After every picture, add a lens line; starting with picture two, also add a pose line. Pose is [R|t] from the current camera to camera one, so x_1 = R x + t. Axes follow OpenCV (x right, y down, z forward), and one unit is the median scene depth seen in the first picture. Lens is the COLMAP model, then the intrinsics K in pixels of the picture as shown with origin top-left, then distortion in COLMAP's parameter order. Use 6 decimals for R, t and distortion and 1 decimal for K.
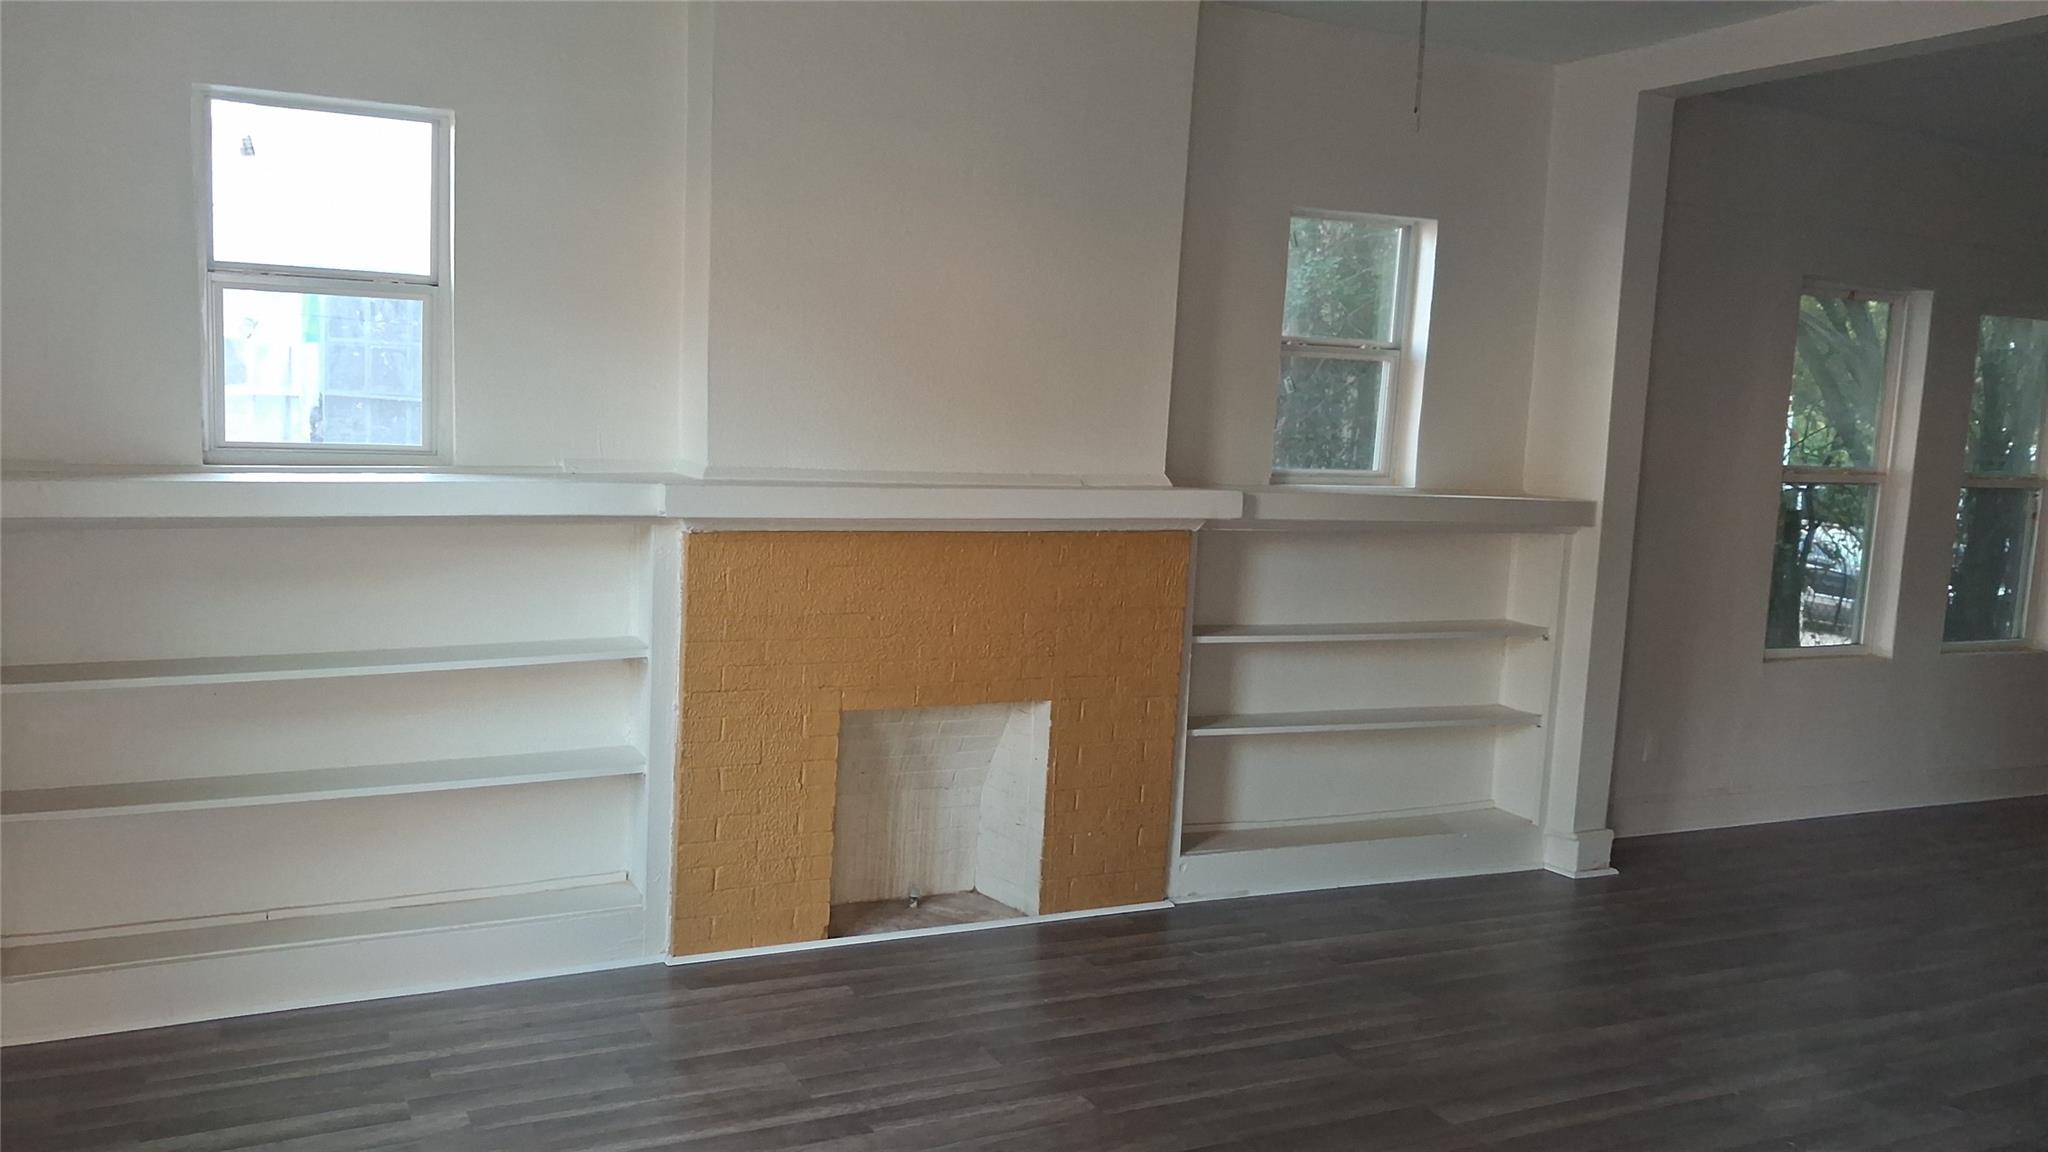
lens RADIAL K [[1578.6, 0, 1024.0], [0, 1578.6, 576.0], [0, 0, 1]] dist [0.100778, -0.213322]
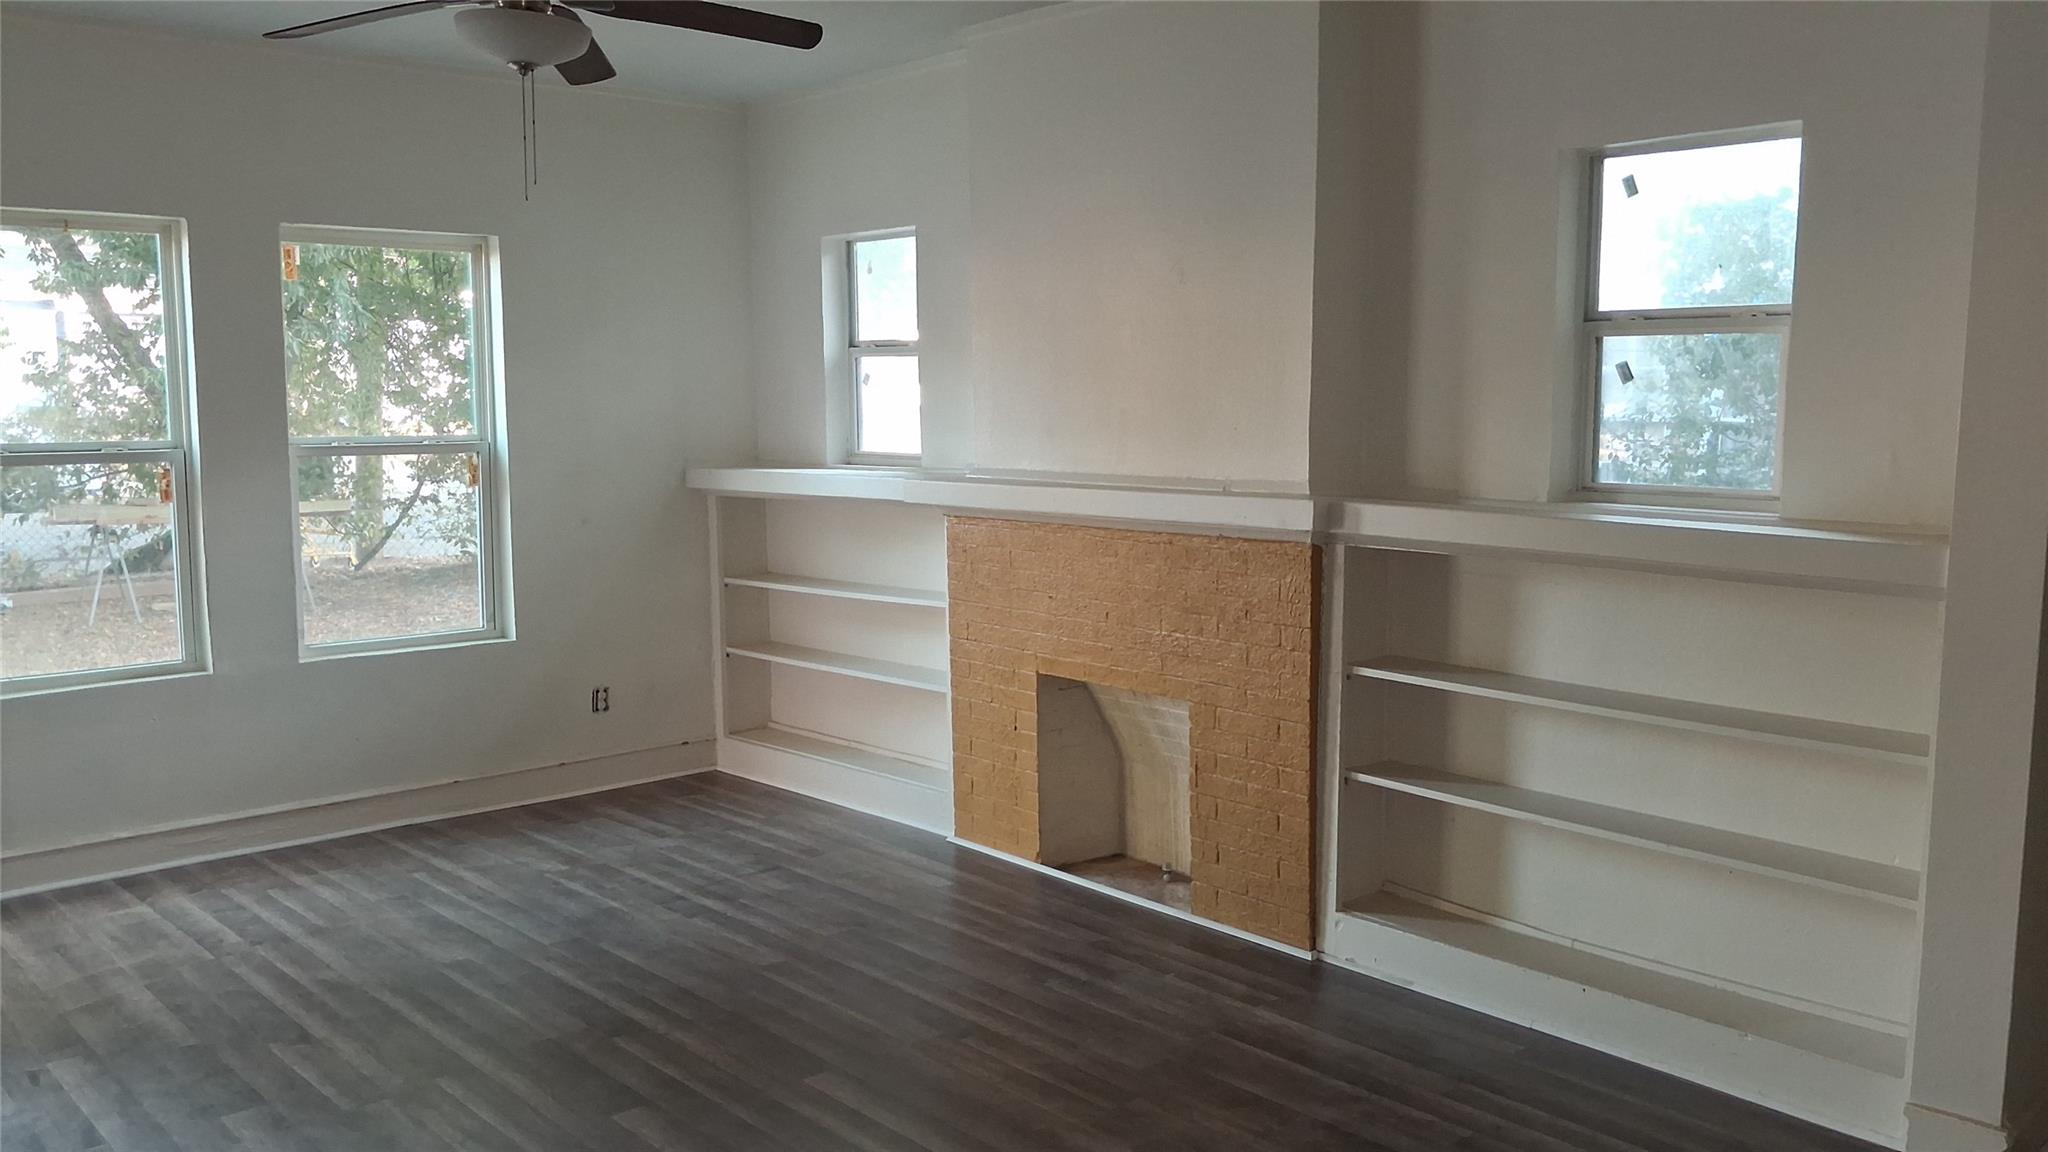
lens RADIAL K [[1578.6, 0, 1024.0], [0, 1578.6, 576.0], [0, 0, 1]] dist [0.100778, -0.213322]
pose [[0.300486, 0.065280, -0.951550, 1.020096], [-0.096749, 0.994595, 0.037681, -0.031699], [0.948867, 0.080739, 0.305177, 0.626138]]
